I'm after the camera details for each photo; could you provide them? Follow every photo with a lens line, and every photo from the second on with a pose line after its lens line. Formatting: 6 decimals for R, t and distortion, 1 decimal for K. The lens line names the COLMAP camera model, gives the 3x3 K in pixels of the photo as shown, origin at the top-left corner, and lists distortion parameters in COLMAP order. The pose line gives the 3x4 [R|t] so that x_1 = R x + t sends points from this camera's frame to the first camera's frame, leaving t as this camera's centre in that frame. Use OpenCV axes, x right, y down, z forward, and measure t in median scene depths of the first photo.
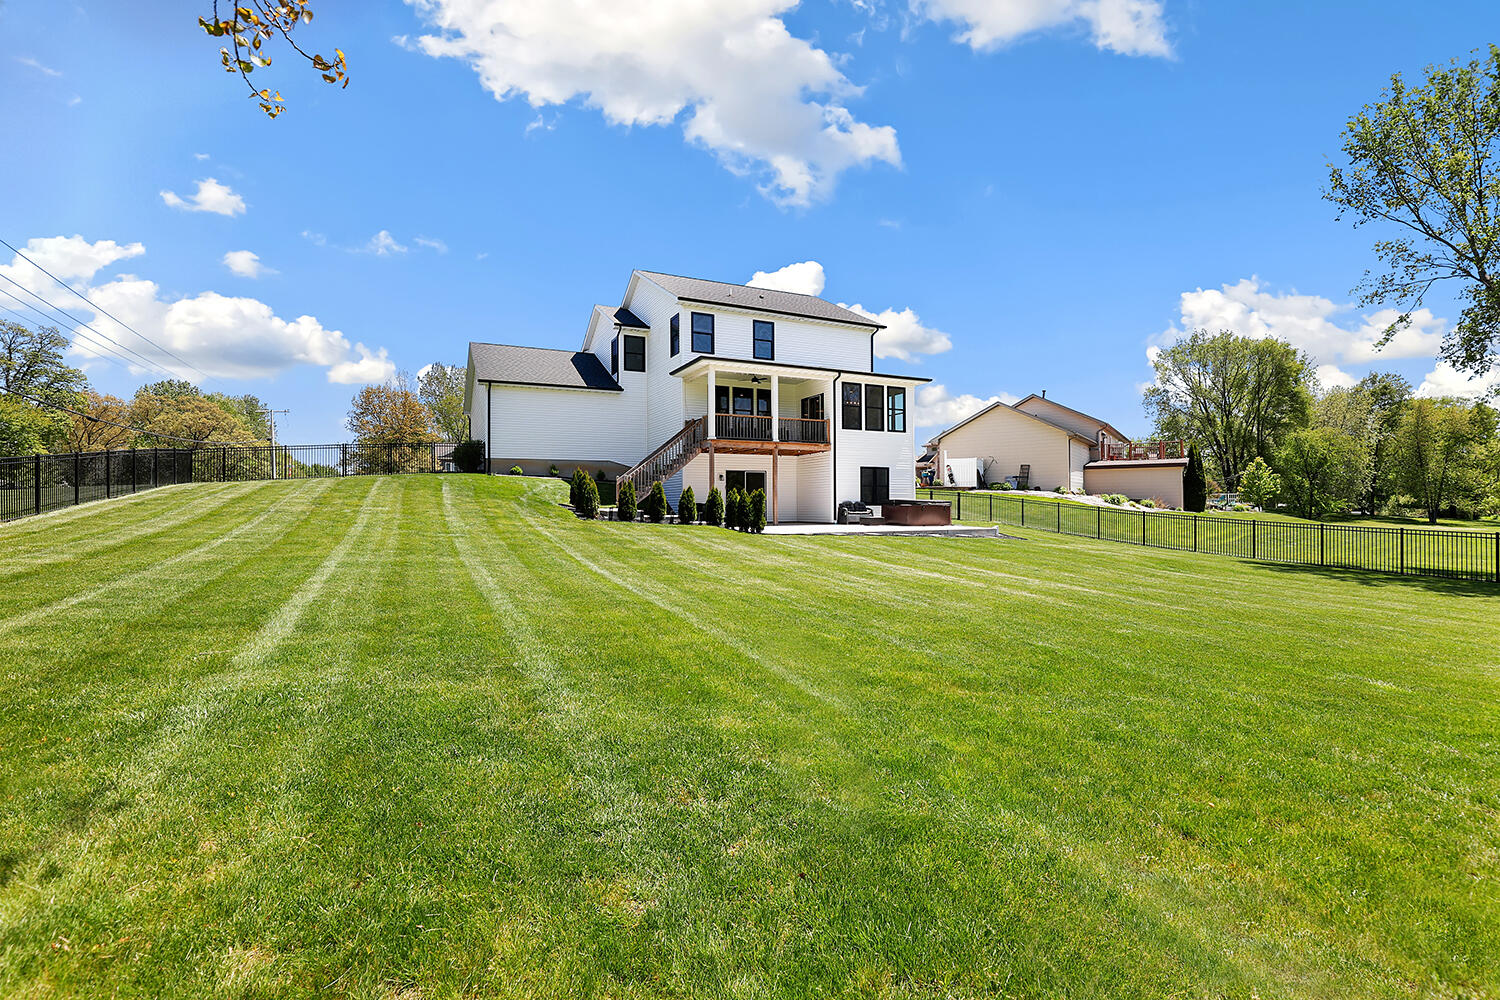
lens RADIAL K [[707.6, 0, 761.7], [0, 707.6, 508.4], [0, 0, 1]] dist [-0.014102, -0.000005]
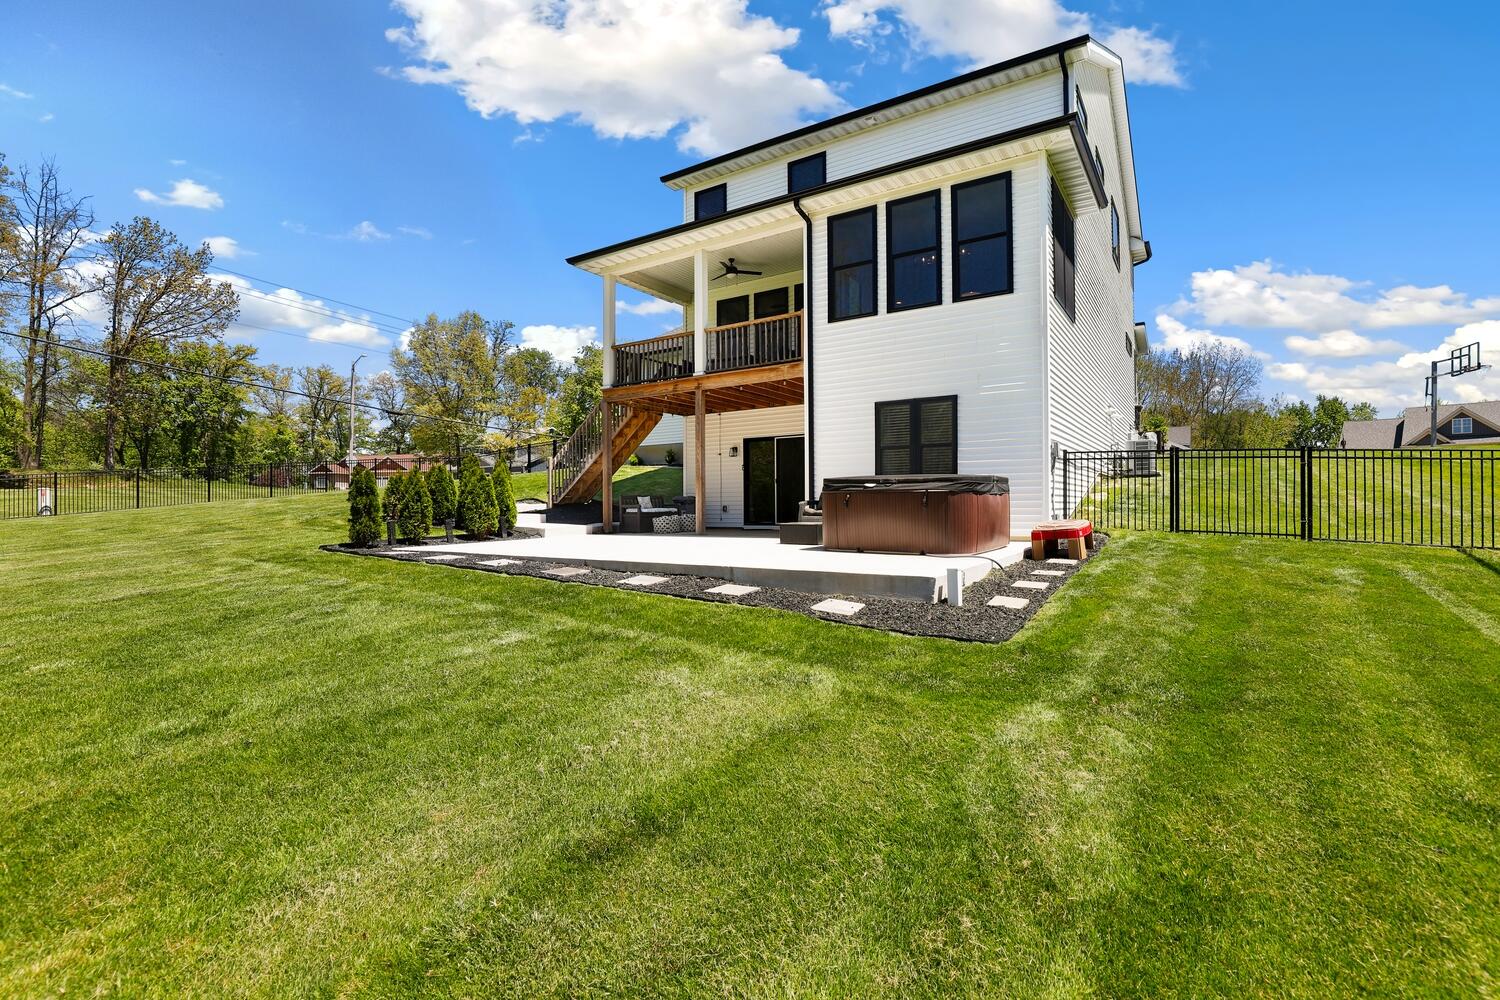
lens RADIAL K [[692.3, 0, 753.8], [0, 692.3, 507.7], [0, 0, 1]] dist [-0.029155, -0.000173]
pose [[0.493058, 0.000675, -0.869996, 0.458162], [0.001295, 0.999998, 0.001510, 0.003176], [0.869996, -0.001871, 0.493056, 0.724053]]
